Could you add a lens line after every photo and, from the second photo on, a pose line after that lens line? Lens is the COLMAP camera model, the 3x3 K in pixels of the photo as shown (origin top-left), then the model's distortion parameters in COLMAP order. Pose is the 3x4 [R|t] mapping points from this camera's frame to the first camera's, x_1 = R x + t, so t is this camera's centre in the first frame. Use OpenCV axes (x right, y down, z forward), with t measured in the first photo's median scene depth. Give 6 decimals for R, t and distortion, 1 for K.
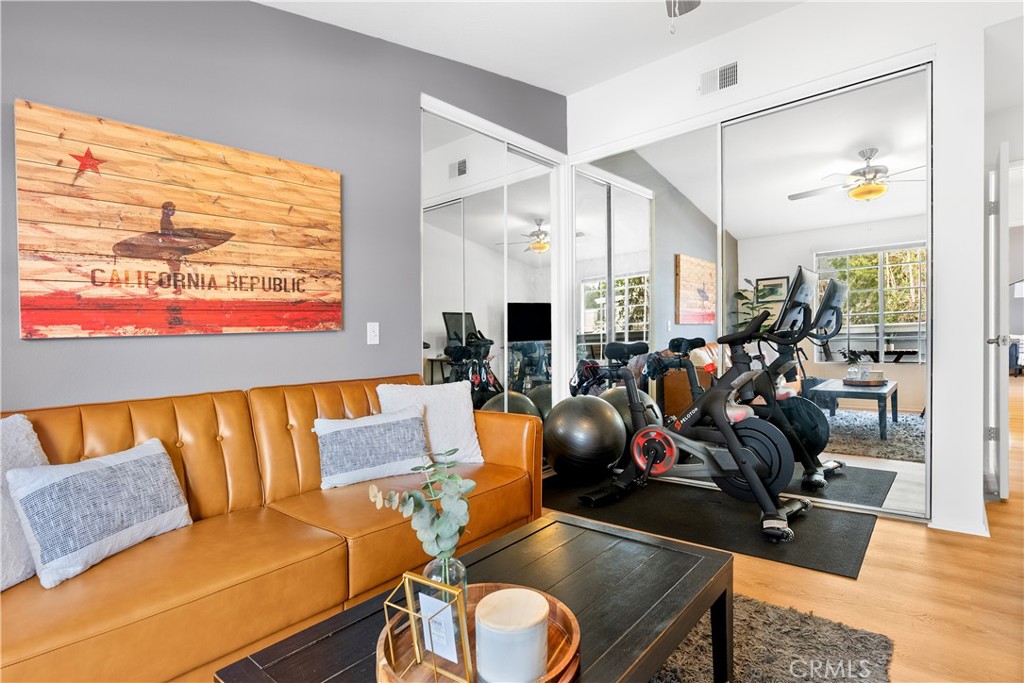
lens RADIAL K [[526.6, 0, 514.4], [0, 526.6, 328.6], [0, 0, 1]] dist [-0.001487, -0.000166]
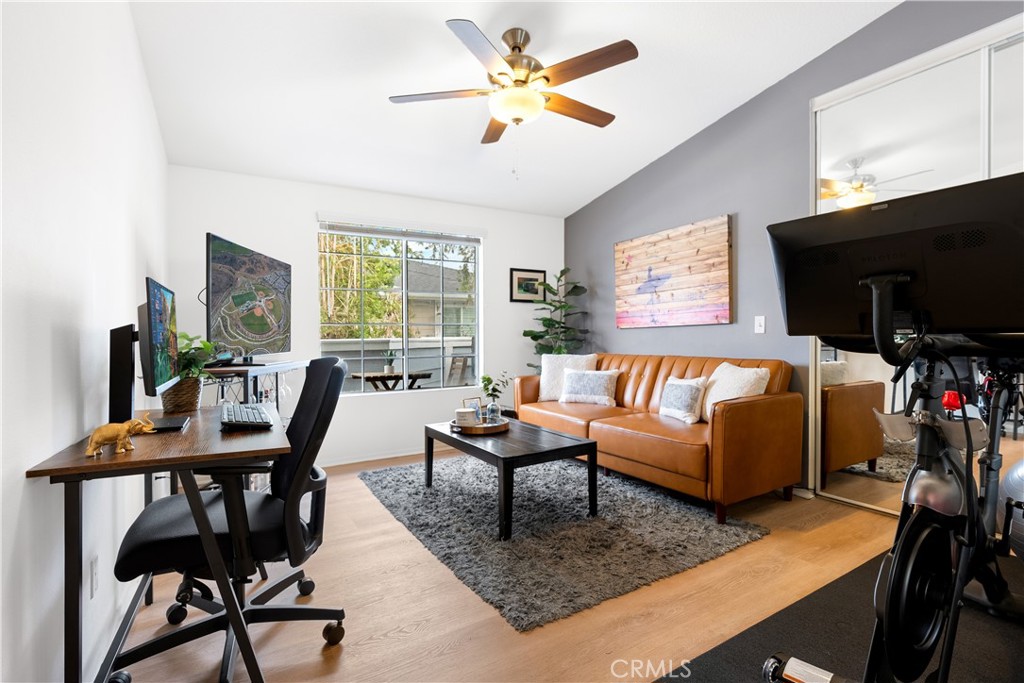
lens RADIAL K [[445.5, 0, 514.8], [0, 445.5, 336.9], [0, 0, 1]] dist [-0.007277, 0.000086]
pose [[-0.301484, 0.003947, -0.953463, 1.087106], [-0.000920, 0.999990, 0.004431, 0.039549], [0.953471, 0.002213, -0.301478, 0.863815]]
